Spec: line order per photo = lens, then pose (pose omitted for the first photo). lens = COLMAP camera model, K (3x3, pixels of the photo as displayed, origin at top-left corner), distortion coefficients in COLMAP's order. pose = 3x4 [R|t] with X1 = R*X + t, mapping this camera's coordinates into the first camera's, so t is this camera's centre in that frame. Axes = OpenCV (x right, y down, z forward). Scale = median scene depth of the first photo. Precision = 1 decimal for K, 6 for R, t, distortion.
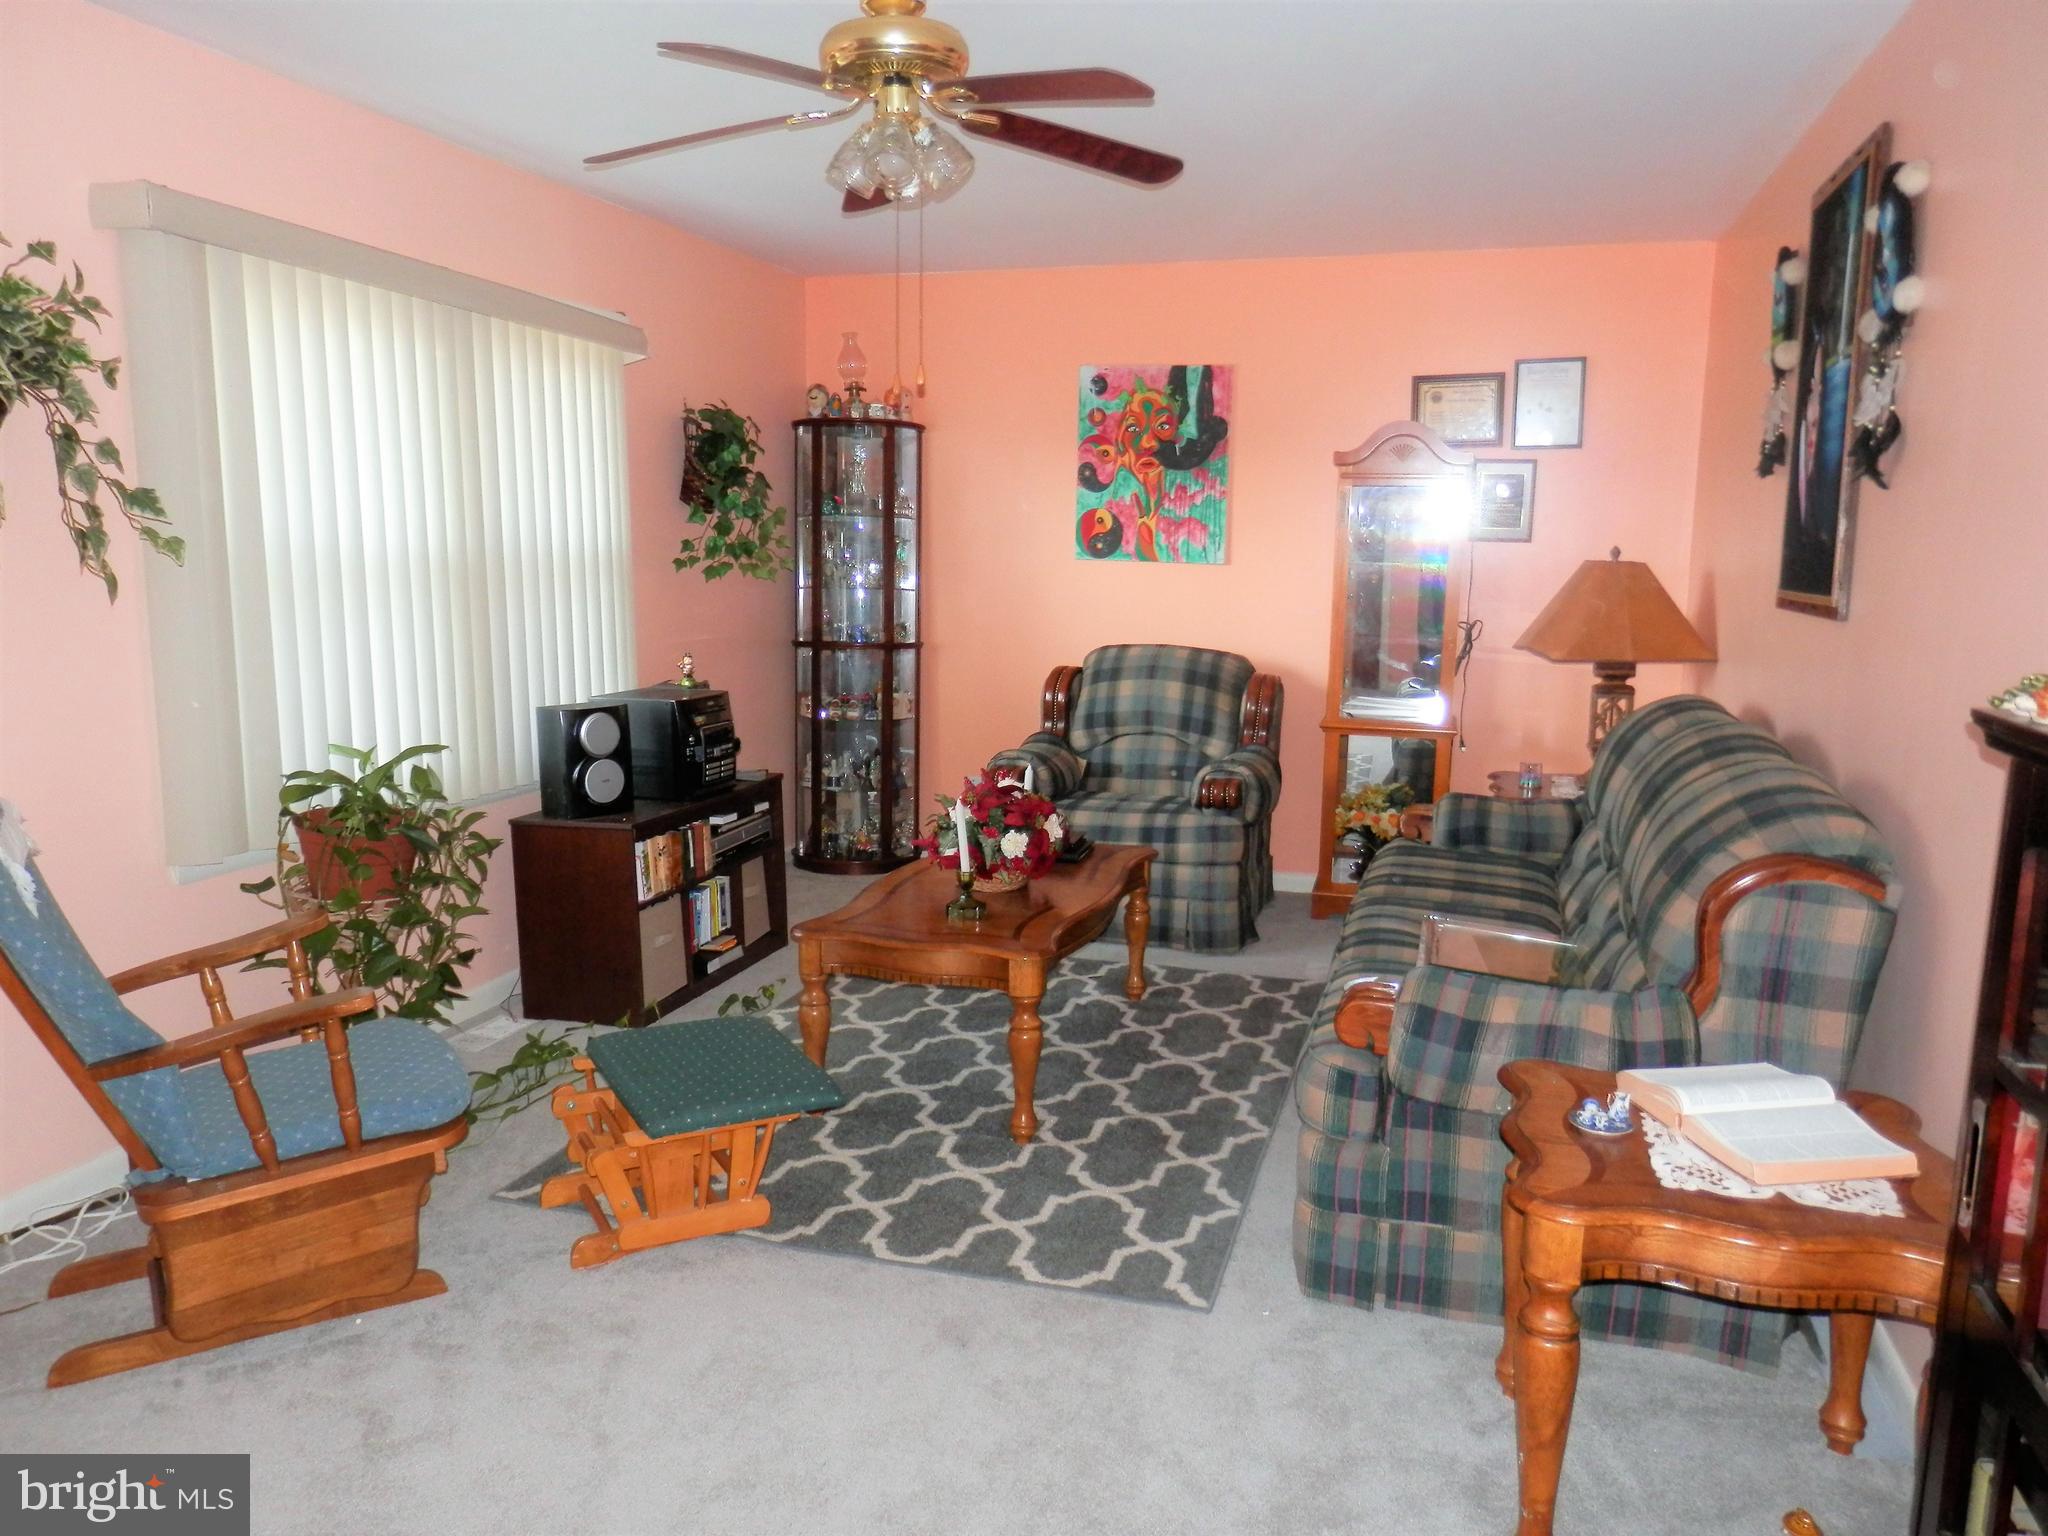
lens RADIAL K [[1520.5, 0, 1024.4], [0, 1520.5, 765.7], [0, 0, 1]] dist [0.001544, 0.004023]
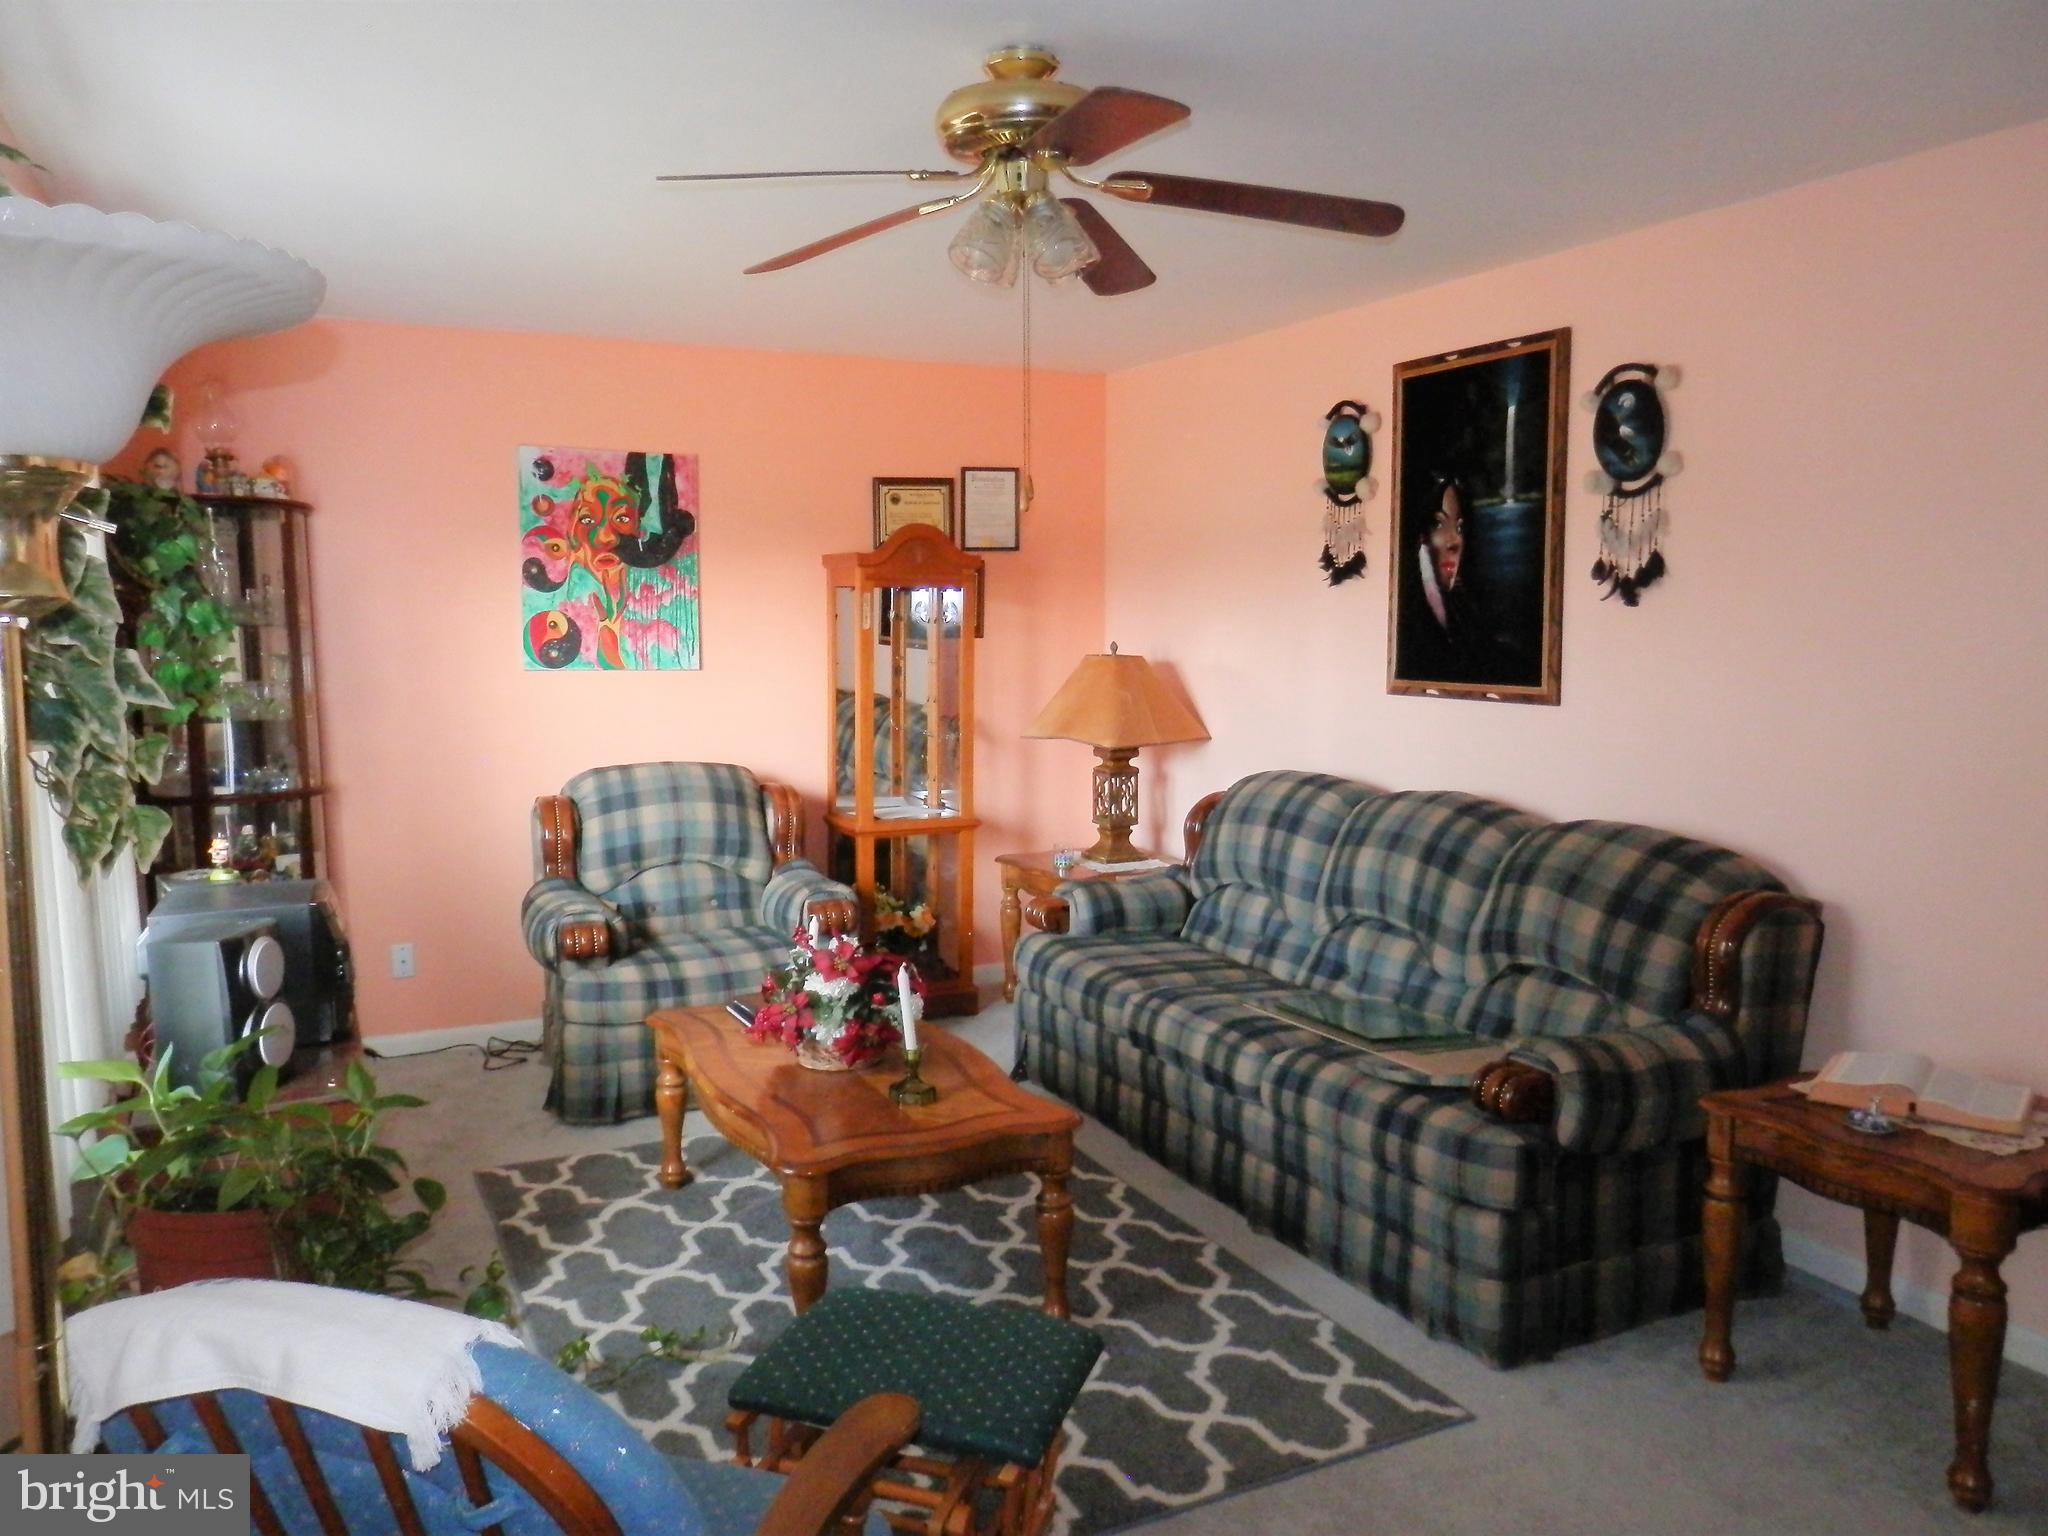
lens RADIAL K [[1520.5, 0, 1032.6], [0, 1520.5, 764.3], [0, 0, 1]] dist [0.001544, 0.004023]
pose [[0.728816, -0.084630, 0.679460, -0.372008], [0.116102, 0.993237, -0.000824, -0.054318], [-0.674795, 0.079487, 0.733712, 0.204919]]
